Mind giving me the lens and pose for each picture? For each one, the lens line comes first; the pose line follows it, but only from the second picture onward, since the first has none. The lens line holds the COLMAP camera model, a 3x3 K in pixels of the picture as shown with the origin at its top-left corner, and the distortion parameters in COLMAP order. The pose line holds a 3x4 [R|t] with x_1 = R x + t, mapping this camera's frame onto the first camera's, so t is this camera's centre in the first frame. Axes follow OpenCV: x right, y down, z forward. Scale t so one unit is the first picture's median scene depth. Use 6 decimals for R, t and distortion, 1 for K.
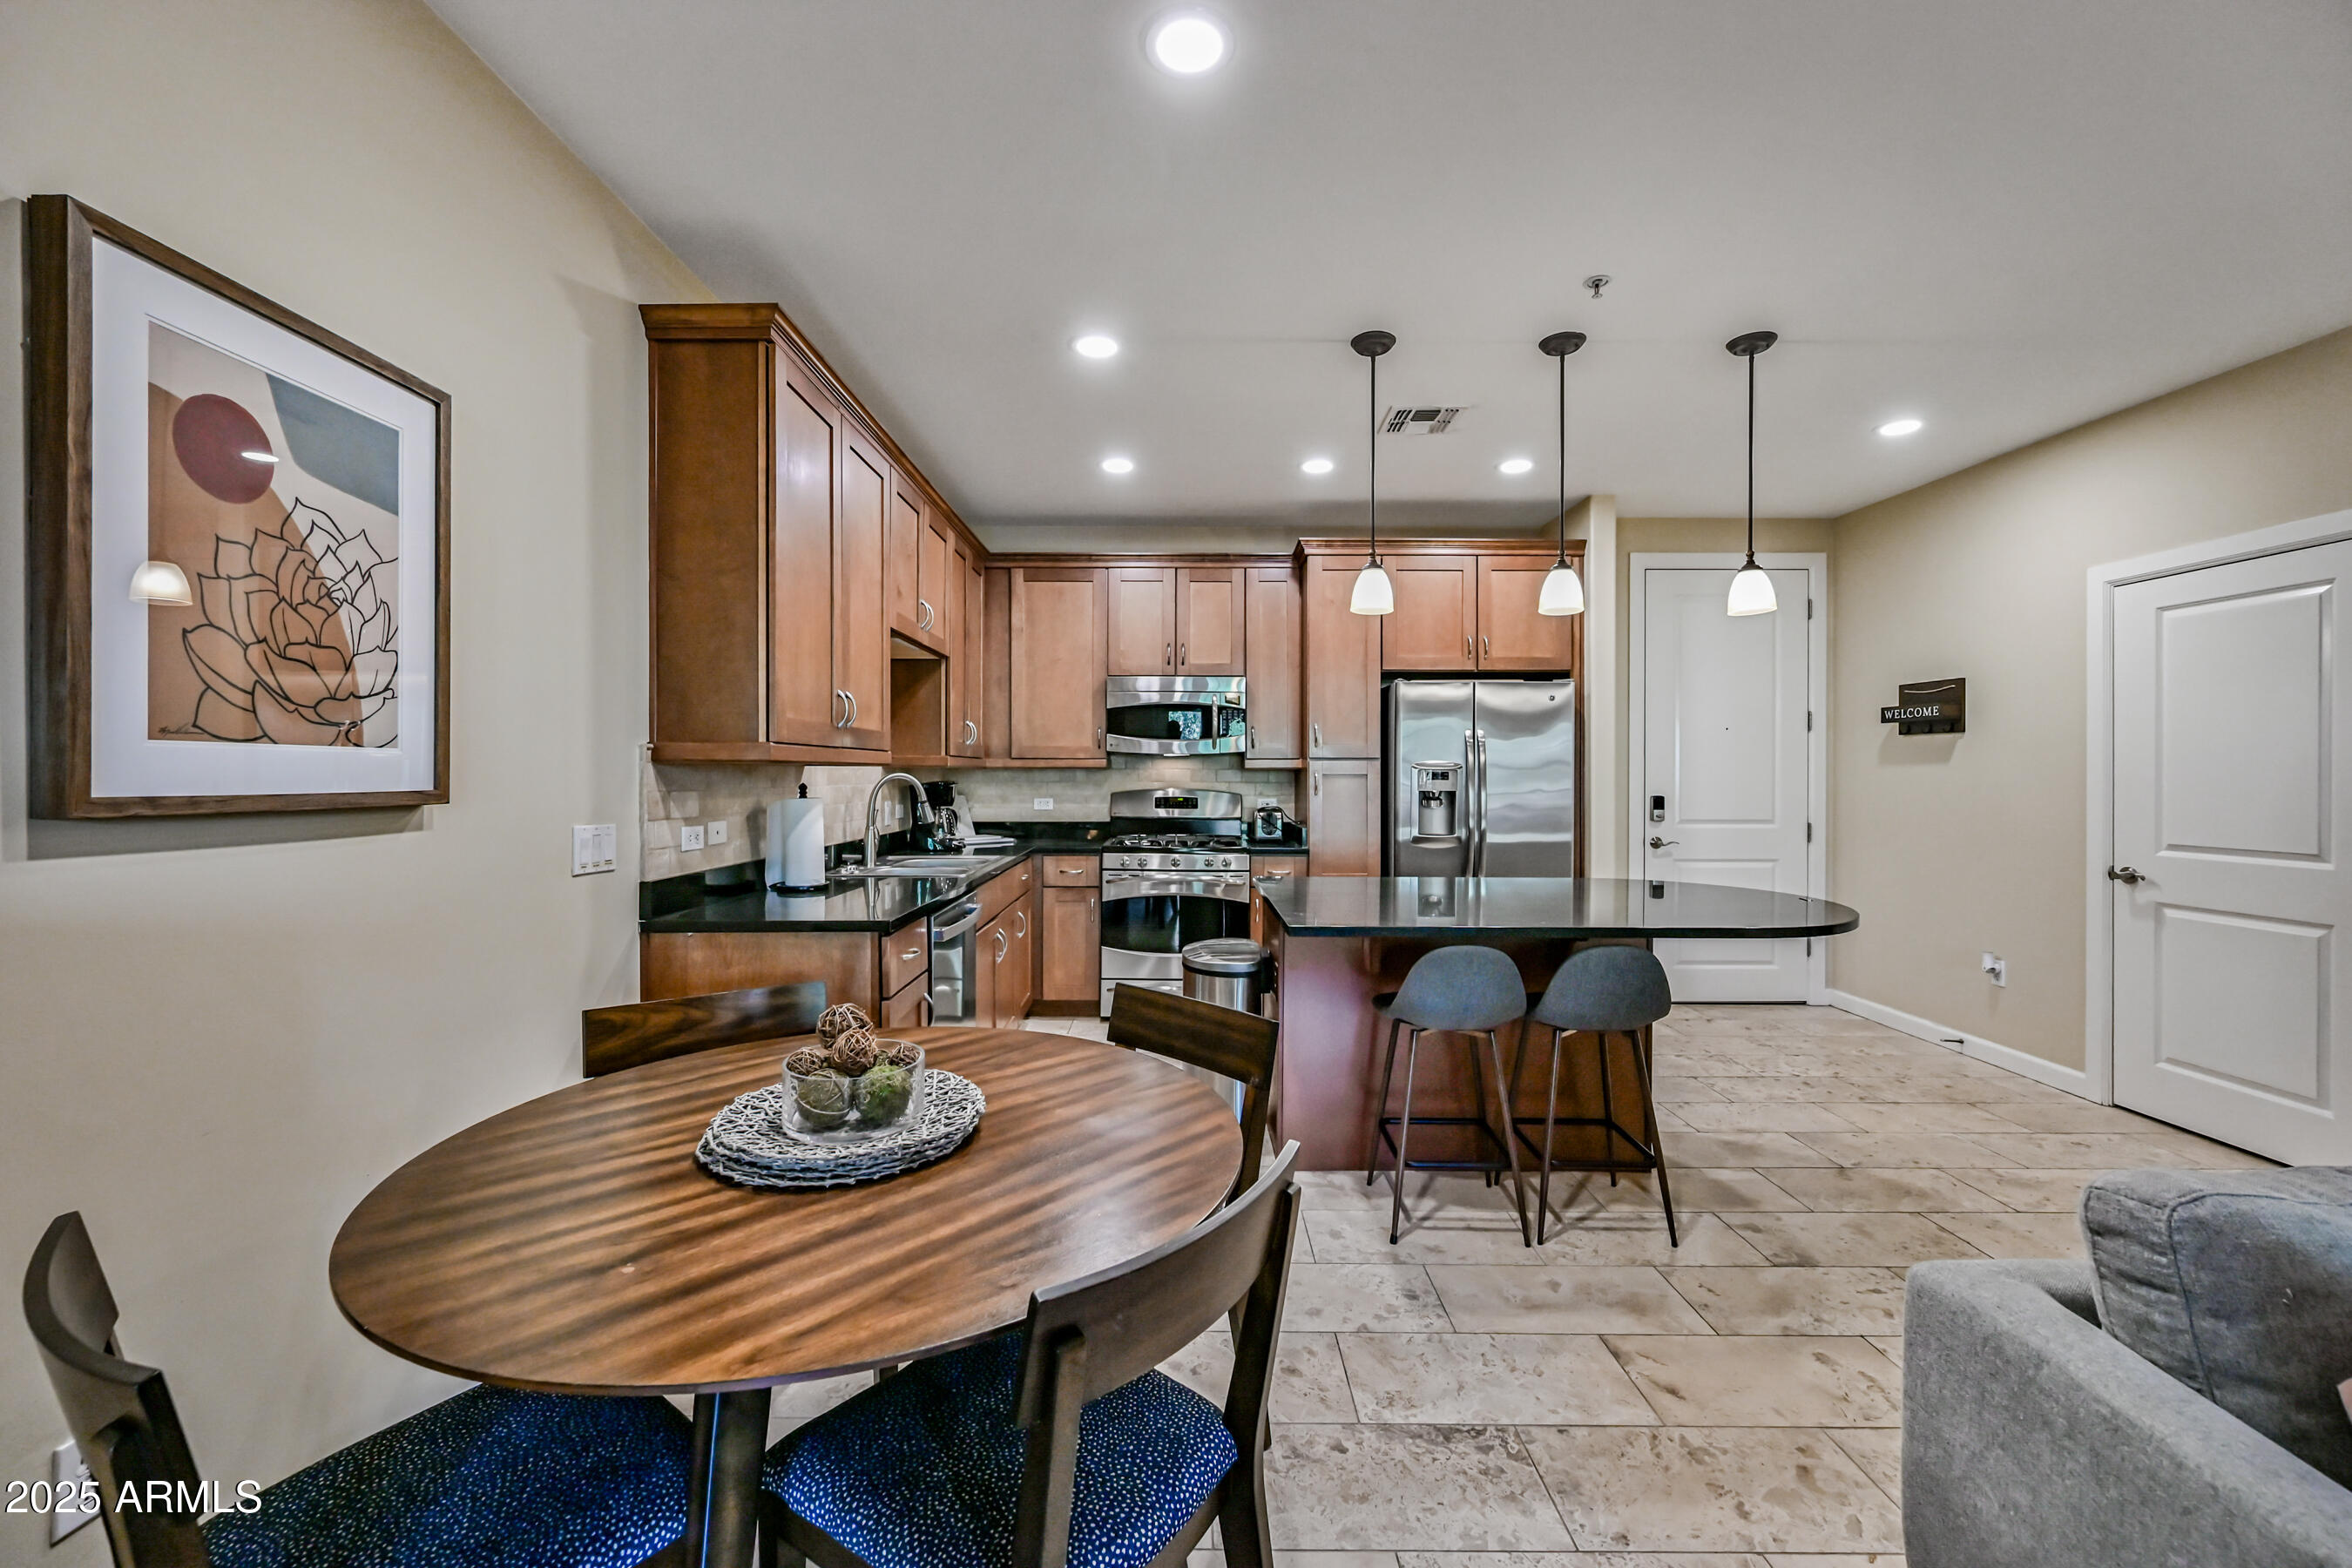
lens RADIAL K [[948.9, 0, 1174.8], [0, 948.9, 774.3], [0, 0, 1]] dist [-0.002107, 0.000470]
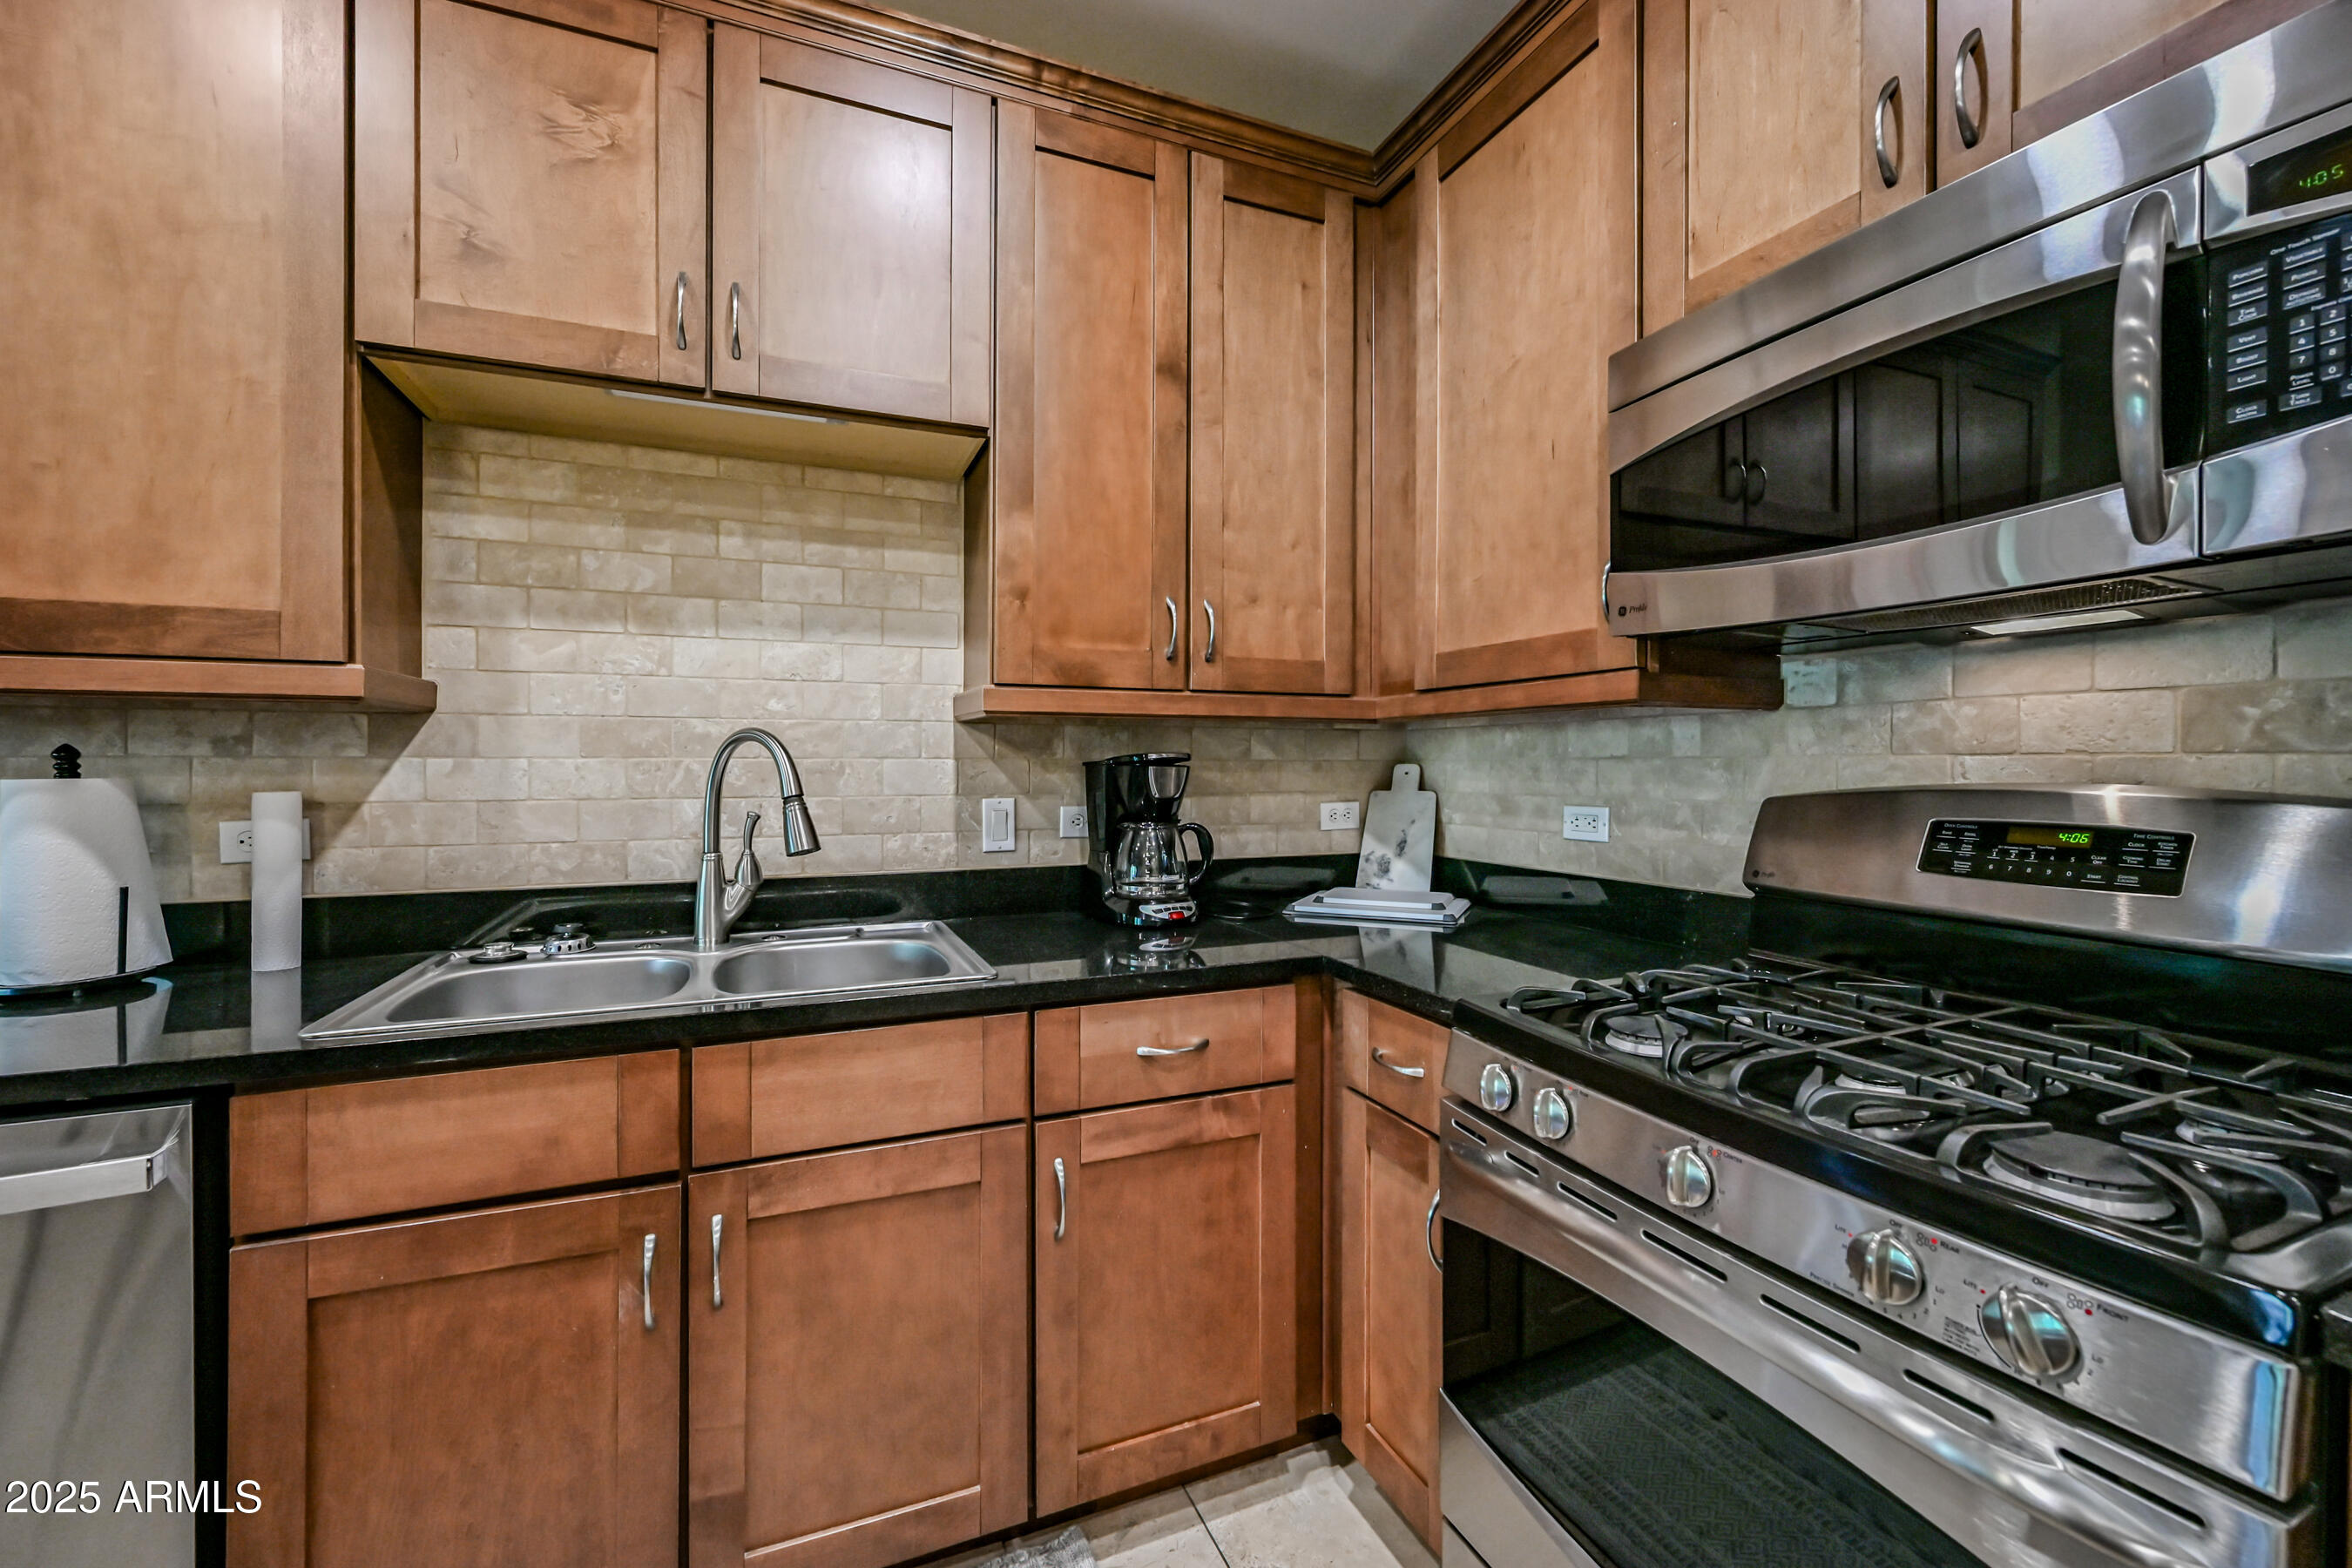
lens RADIAL K [[948.9, 0, 1179.4], [0, 948.9, 762.6], [0, 0, 1]] dist [-0.002107, 0.000470]
pose [[0.391114, -0.001371, -0.920341, 0.342155], [-0.000628, 0.999998, -0.001756, 0.030233], [0.920342, 0.001265, 0.391113, 2.156530]]
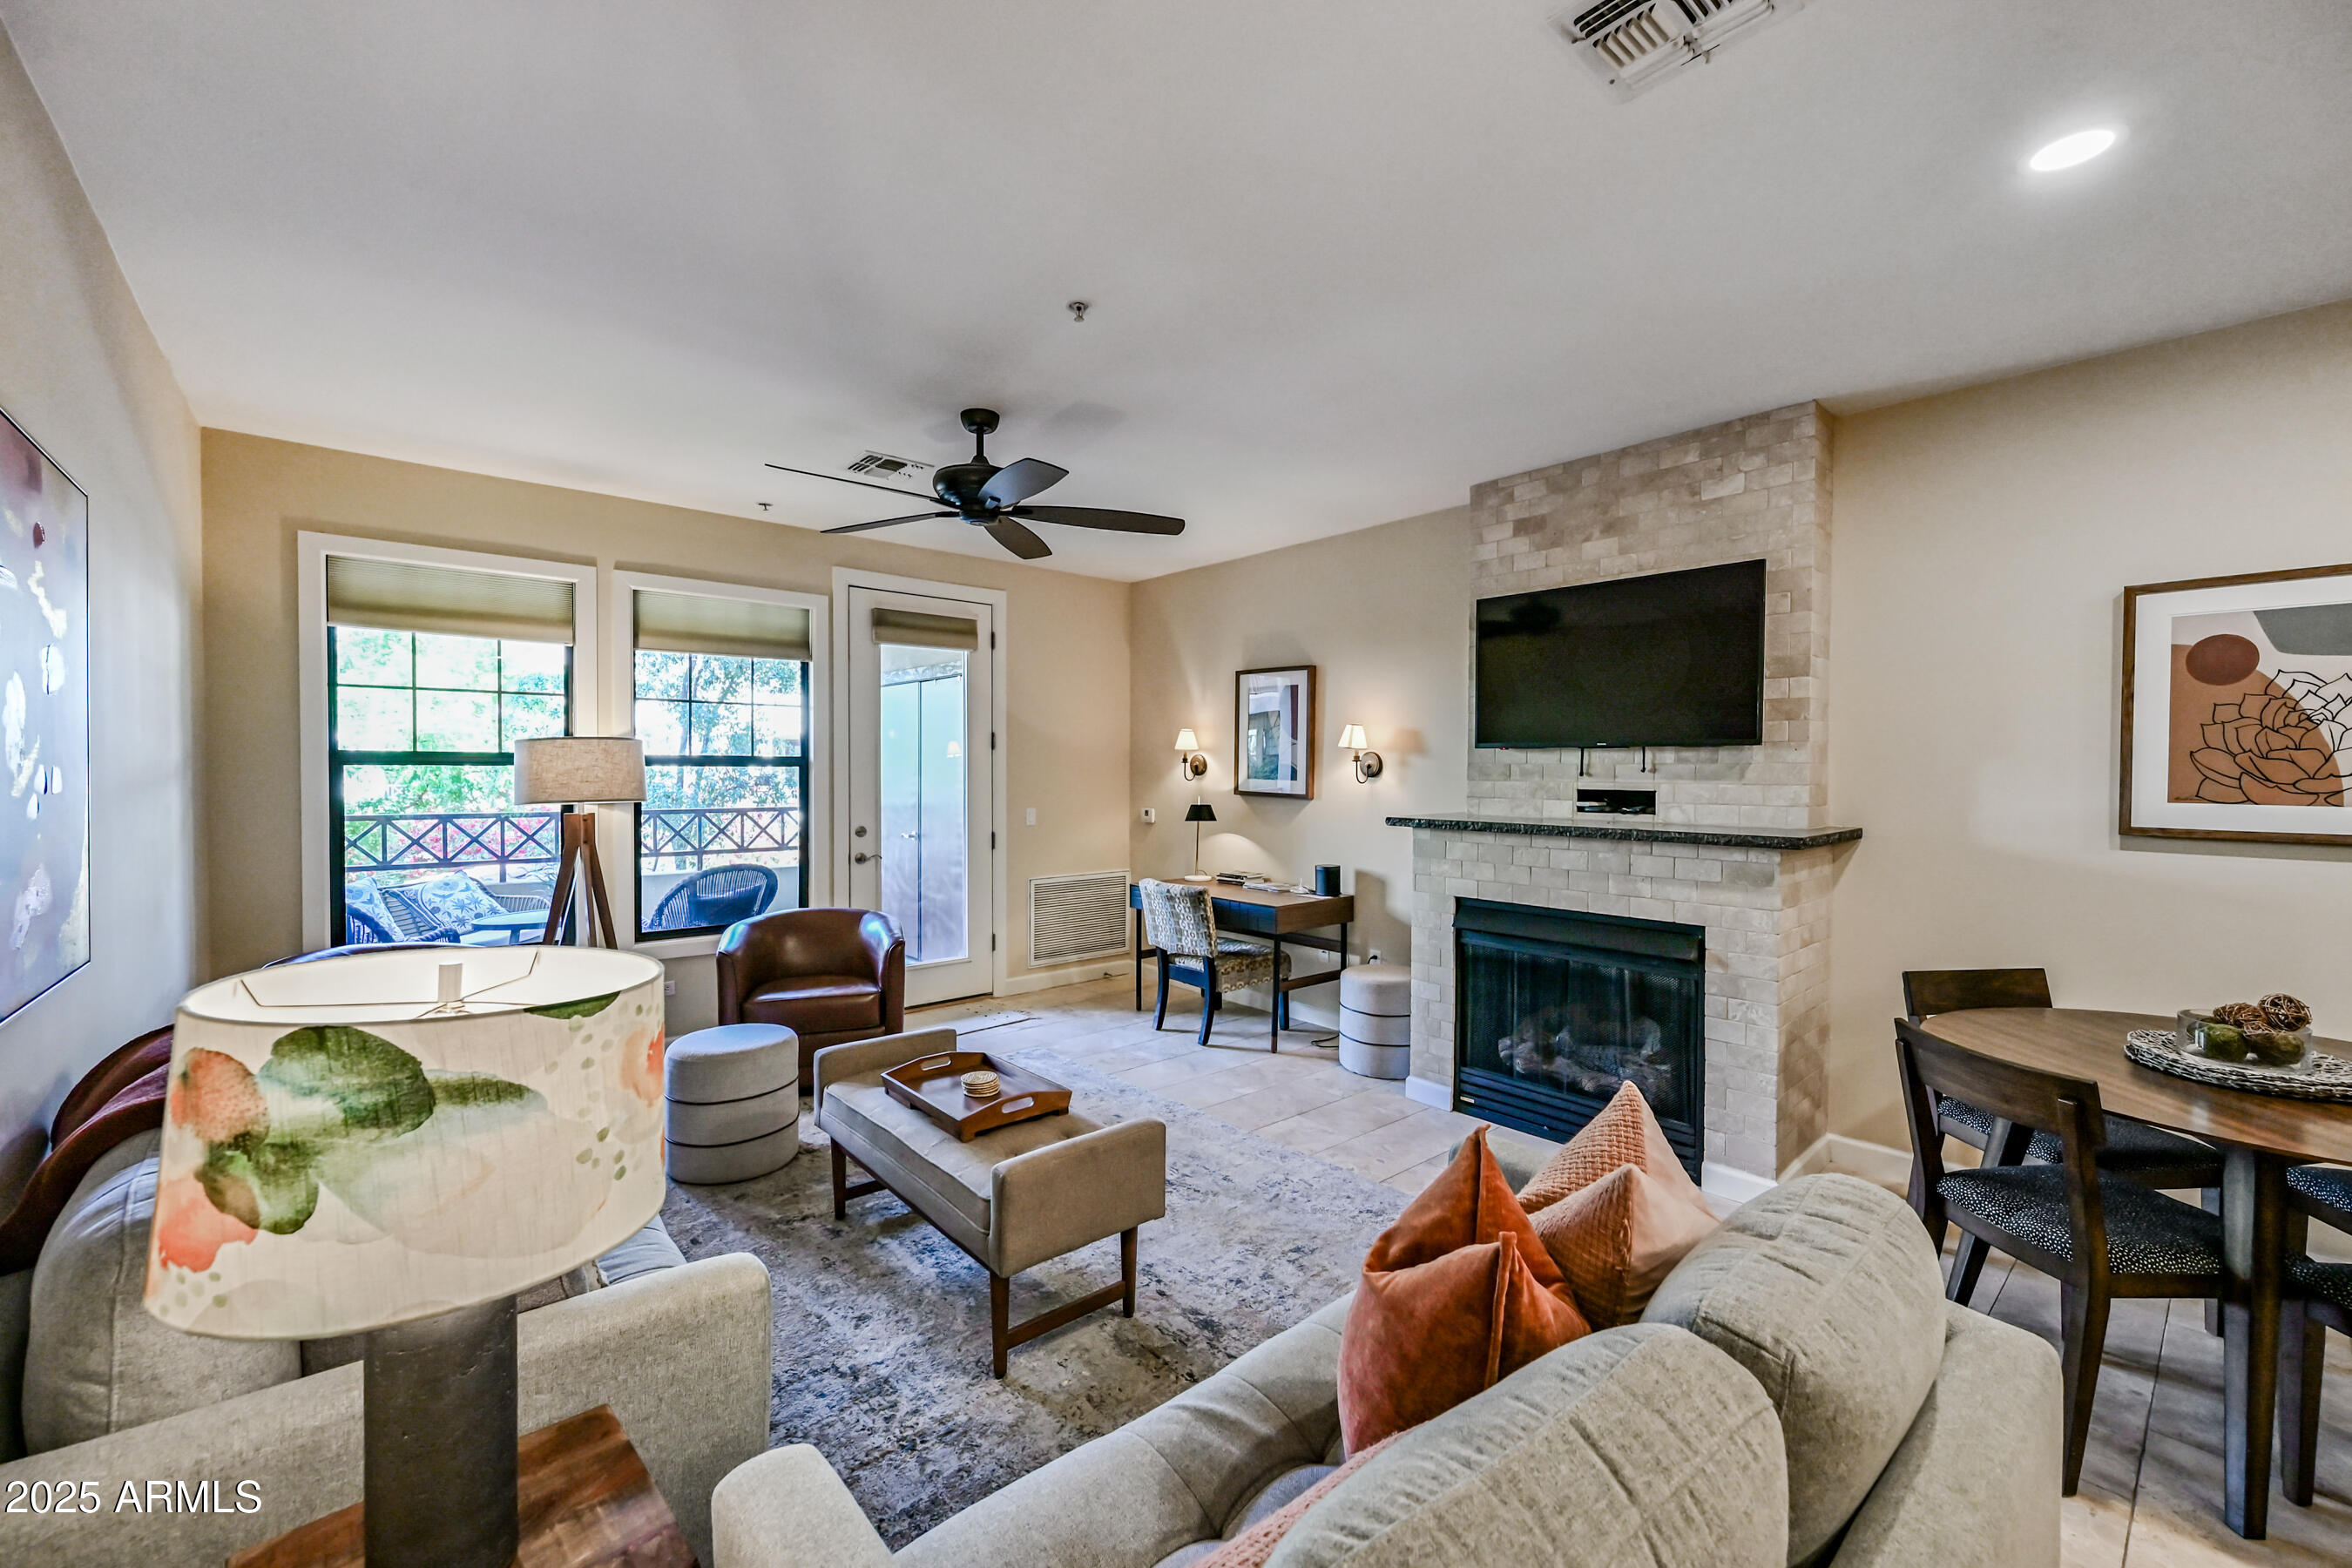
lens RADIAL K [[948.9, 0, 1178.8], [0, 948.9, 782.0], [0, 0, 1]] dist [-0.002107, 0.000470]
pose [[-0.756321, 0.002310, -0.654197, 1.441638], [-0.008127, 0.999883, 0.012927, -0.064144], [0.654151, 0.015093, -0.756214, 0.772986]]
